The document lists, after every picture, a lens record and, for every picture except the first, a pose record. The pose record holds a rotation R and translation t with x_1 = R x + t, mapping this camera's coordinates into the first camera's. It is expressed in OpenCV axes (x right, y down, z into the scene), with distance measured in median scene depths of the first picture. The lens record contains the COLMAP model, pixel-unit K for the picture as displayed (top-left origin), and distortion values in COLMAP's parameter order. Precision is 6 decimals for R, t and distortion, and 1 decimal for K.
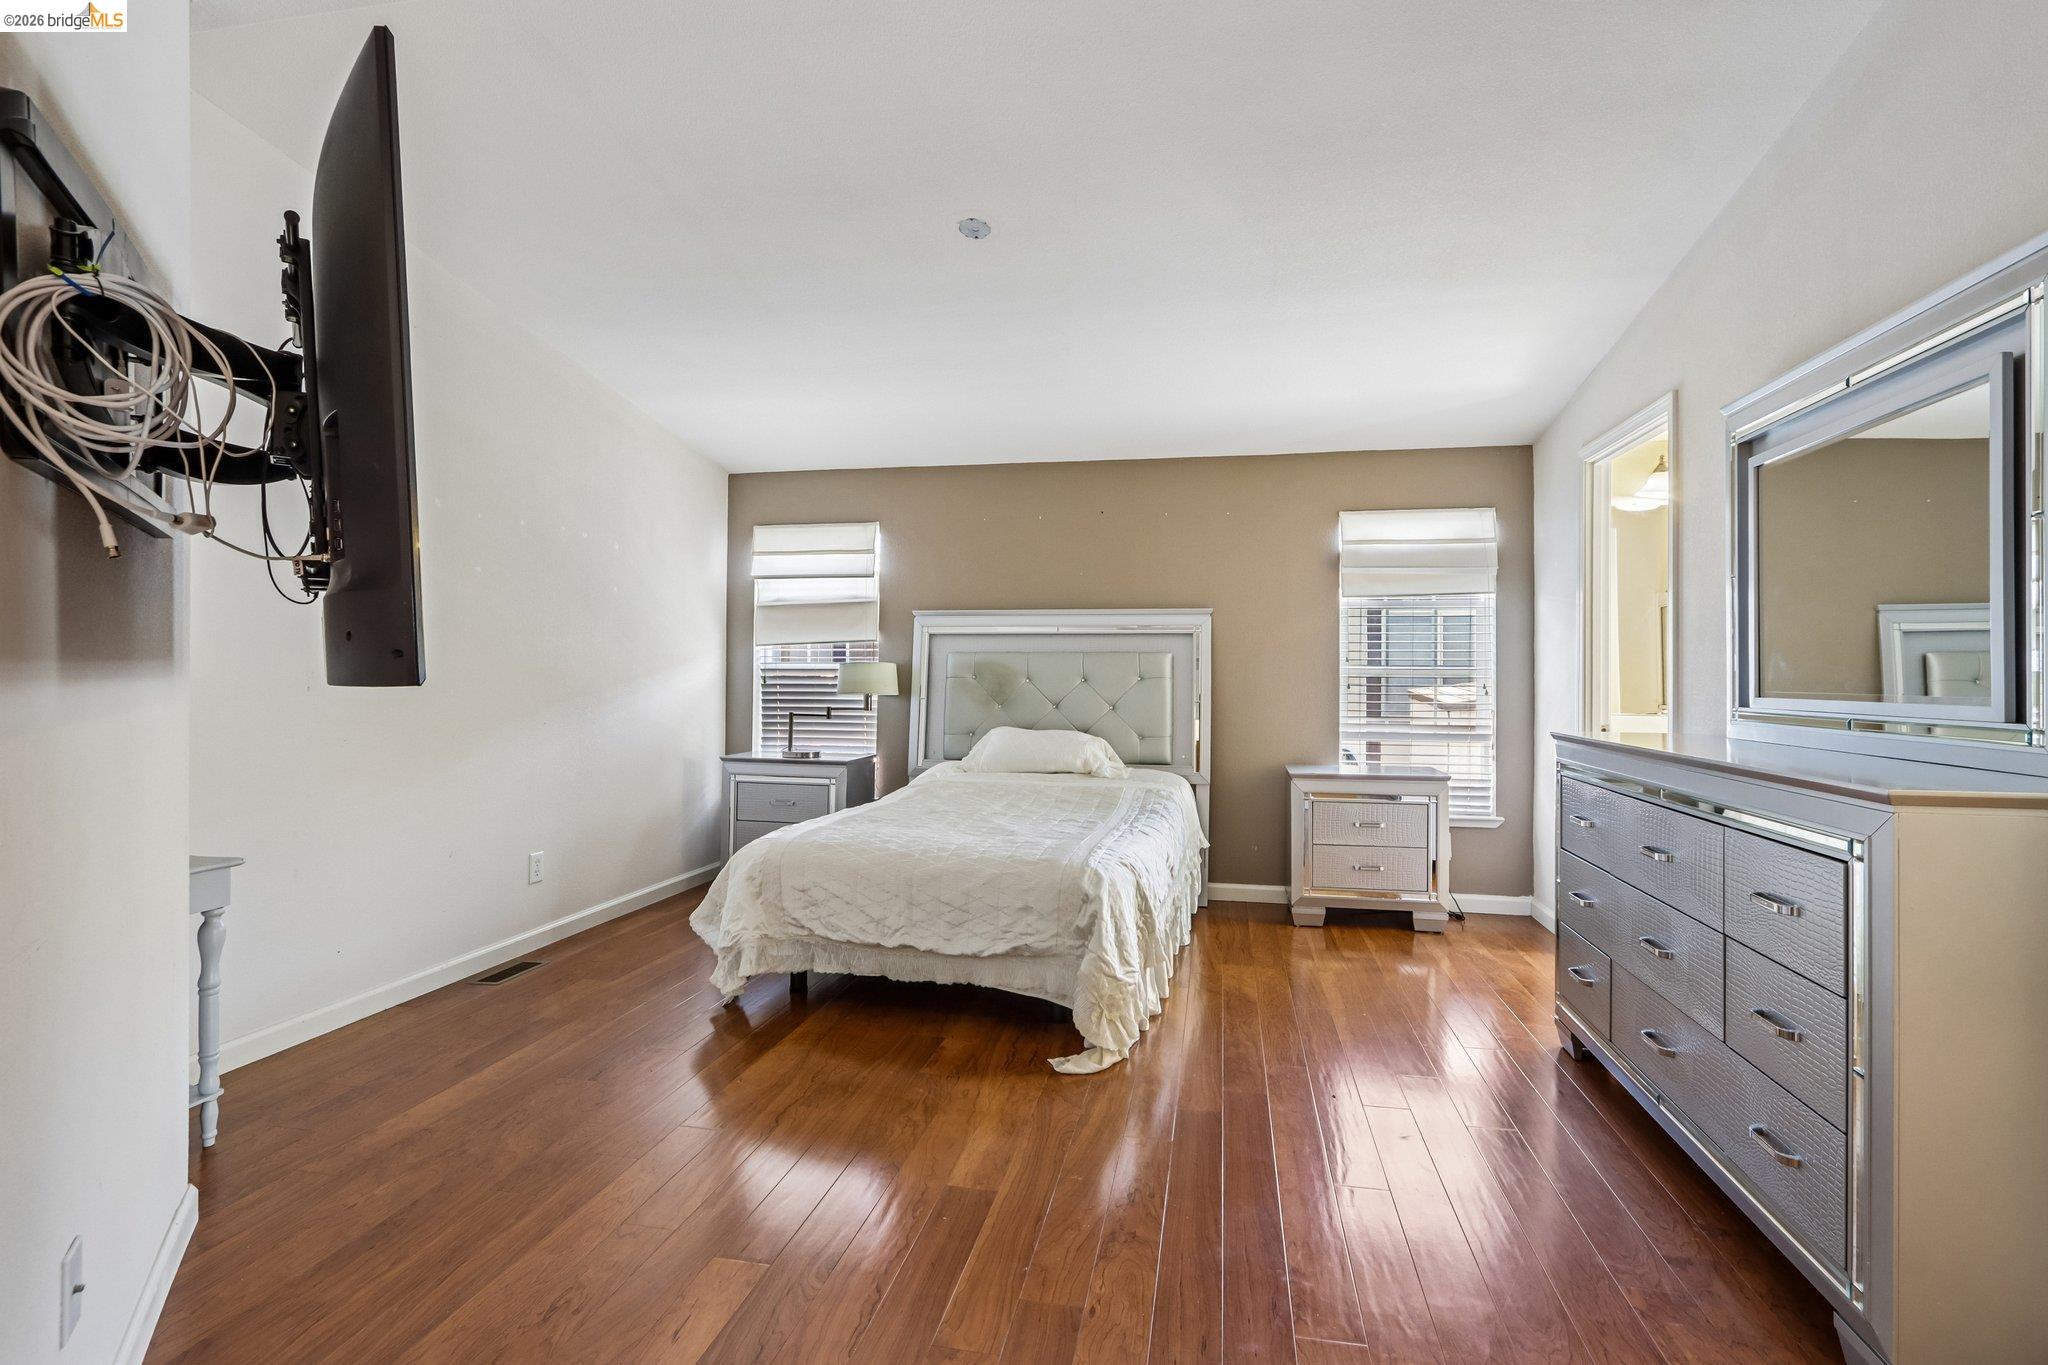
lens RADIAL K [[941.7, 0, 1046.0], [0, 941.7, 676.9], [0, 0, 1]] dist [-0.010328, 0.000791]
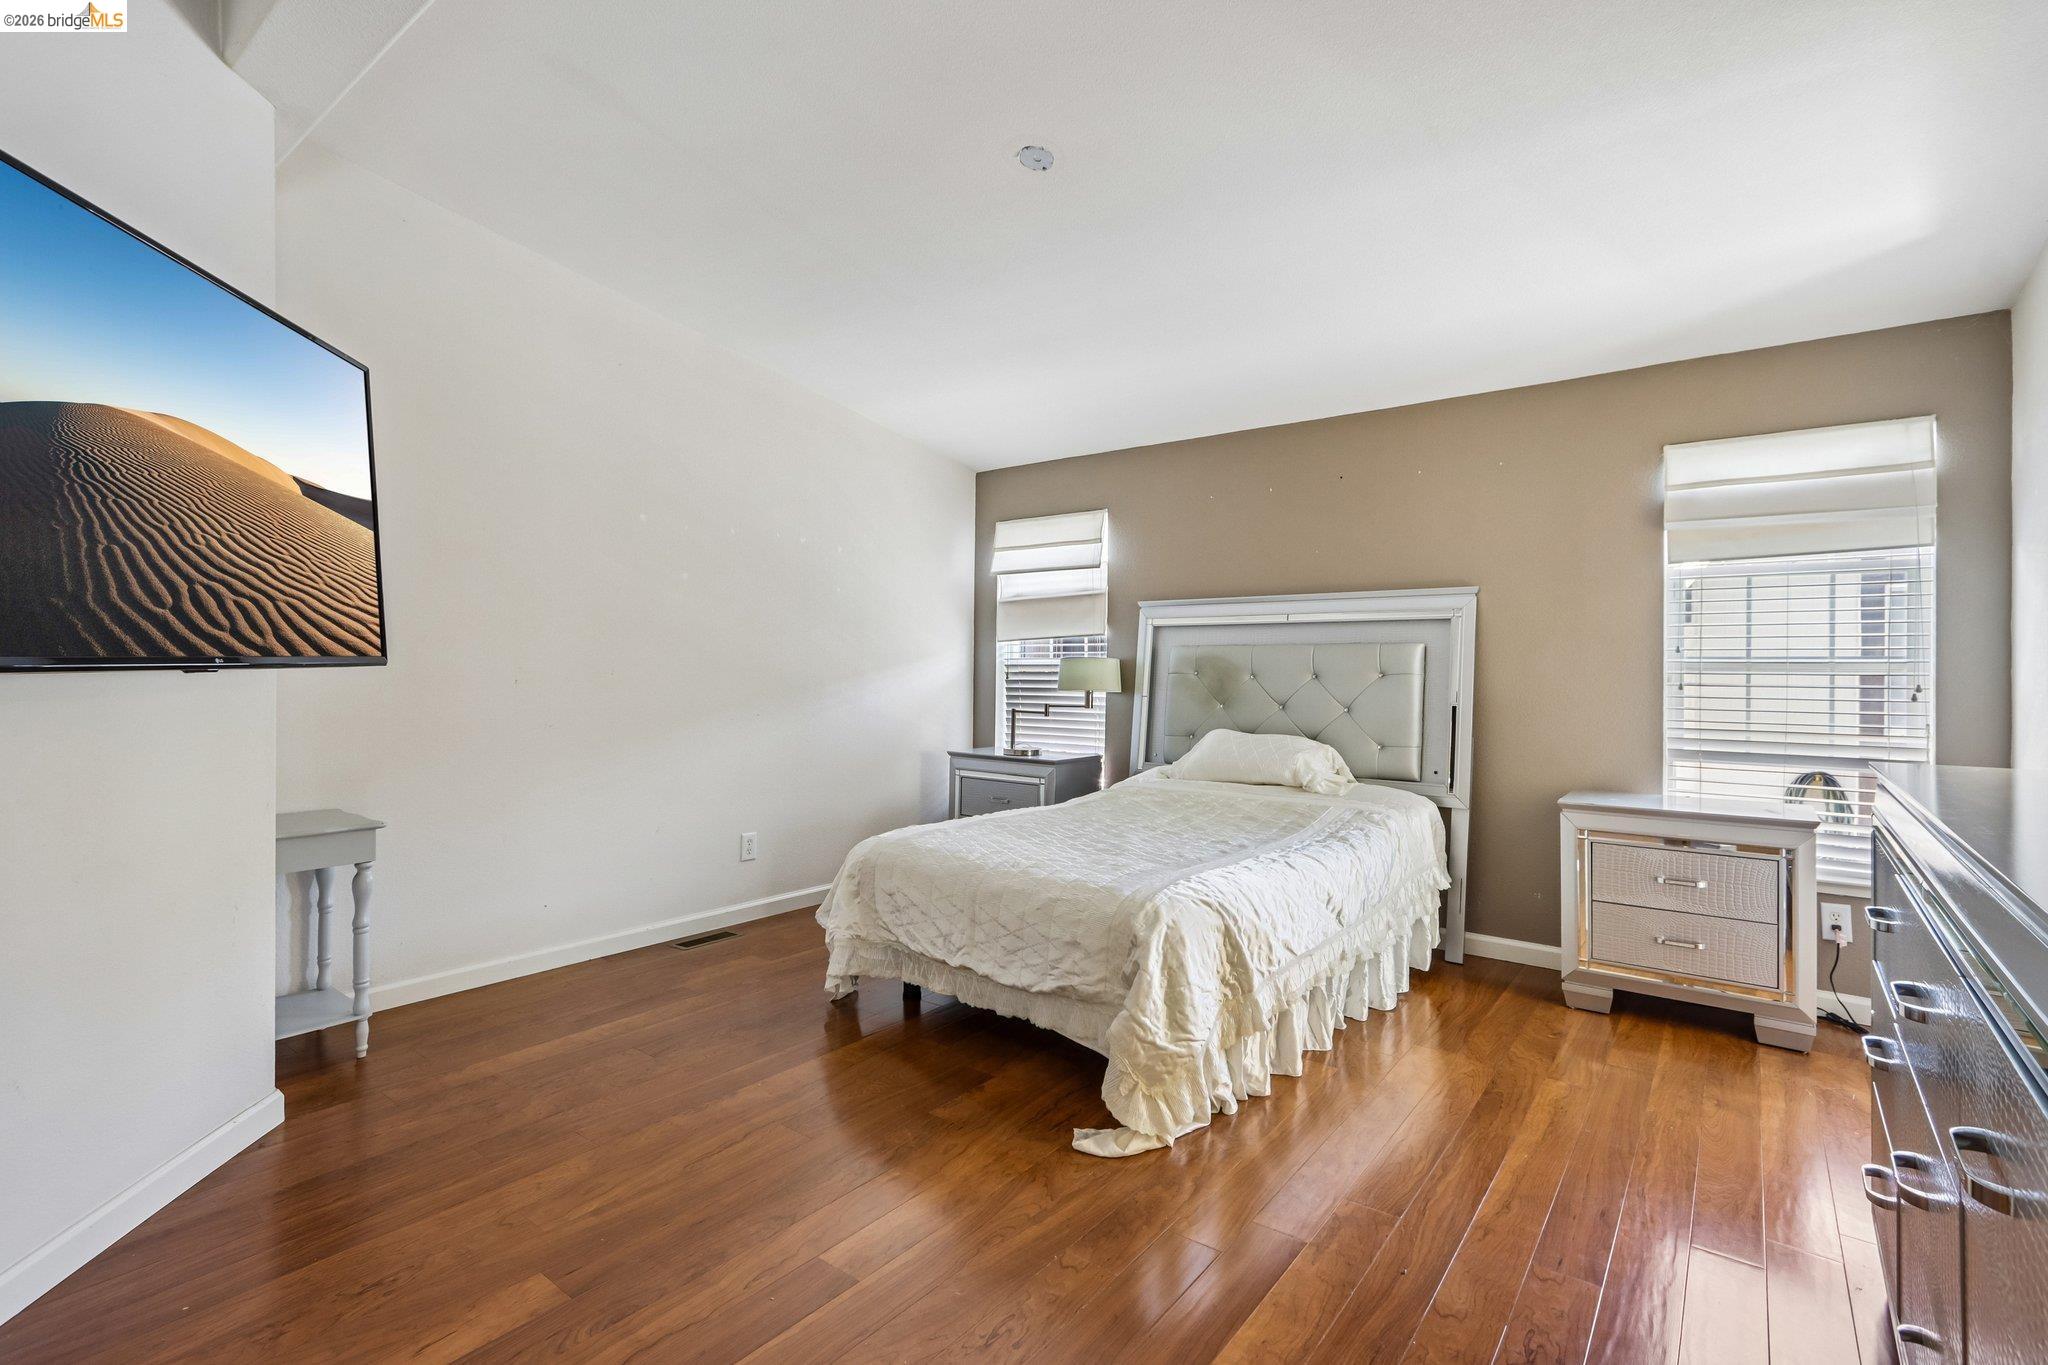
lens RADIAL K [[941.7, 0, 1033.7], [0, 941.7, 676.7], [0, 0, 1]] dist [-0.010328, 0.000791]
pose [[0.897463, 0.002710, -0.441081, 0.213804], [-0.001761, 0.999995, 0.002561, 0.002074], [0.441086, -0.001521, 0.897464, 0.148804]]
